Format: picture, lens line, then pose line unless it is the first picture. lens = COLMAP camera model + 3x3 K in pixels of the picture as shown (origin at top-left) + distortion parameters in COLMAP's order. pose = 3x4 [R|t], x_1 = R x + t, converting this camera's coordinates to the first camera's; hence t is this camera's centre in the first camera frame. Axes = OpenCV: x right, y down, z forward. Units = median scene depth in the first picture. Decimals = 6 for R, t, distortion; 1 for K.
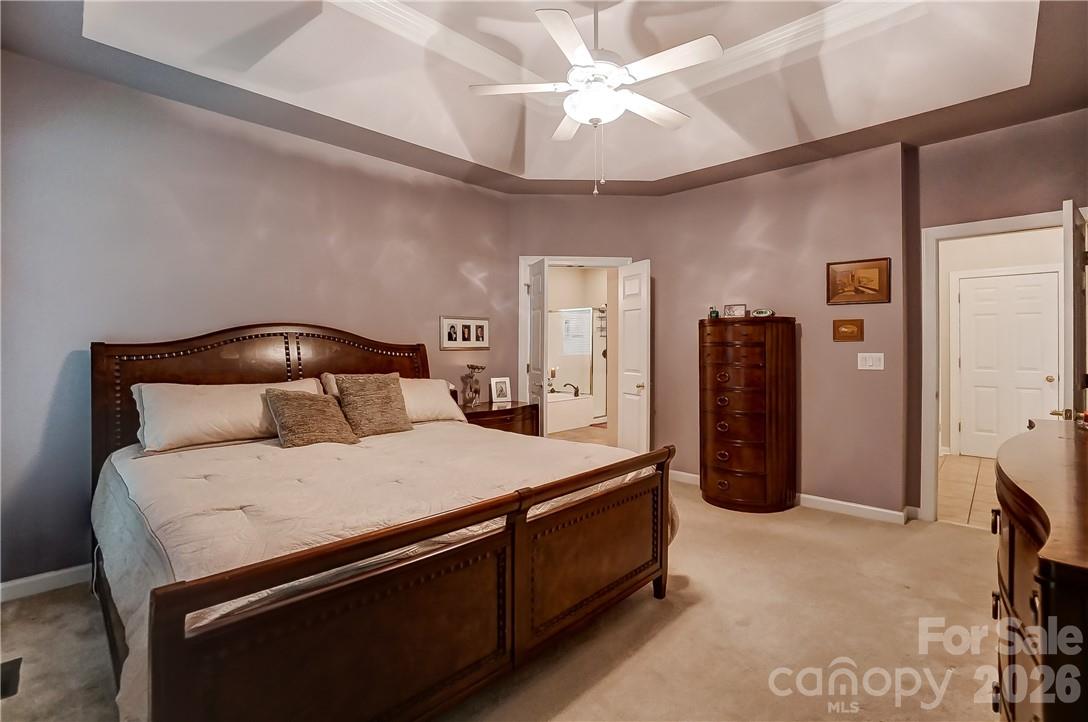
lens RADIAL K [[483.3, 0, 551.2], [0, 483.3, 340.4], [0, 0, 1]] dist [-0.040625, 0.005232]
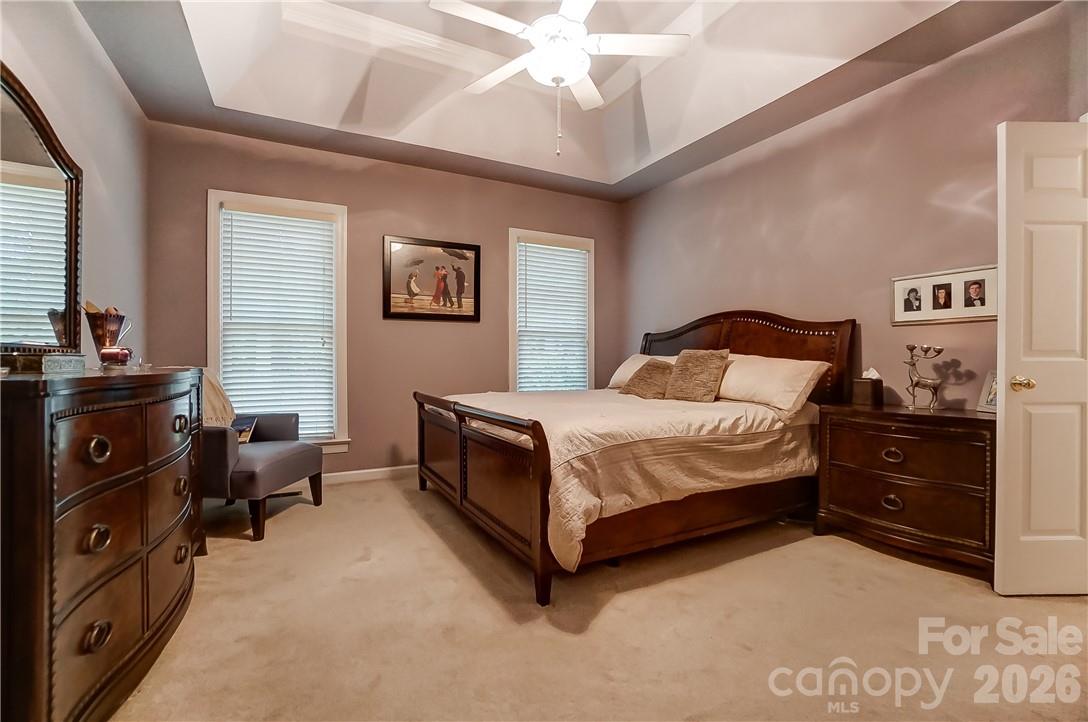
lens RADIAL K [[483.3, 0, 546.7], [0, 483.3, 361.2], [0, 0, 1]] dist [-0.040625, 0.005232]
pose [[-0.309011, 0.006378, -0.951037, 0.577717], [0.007741, 0.999961, 0.004191, 0.063629], [0.951027, -0.006067, -0.309049, 0.698744]]
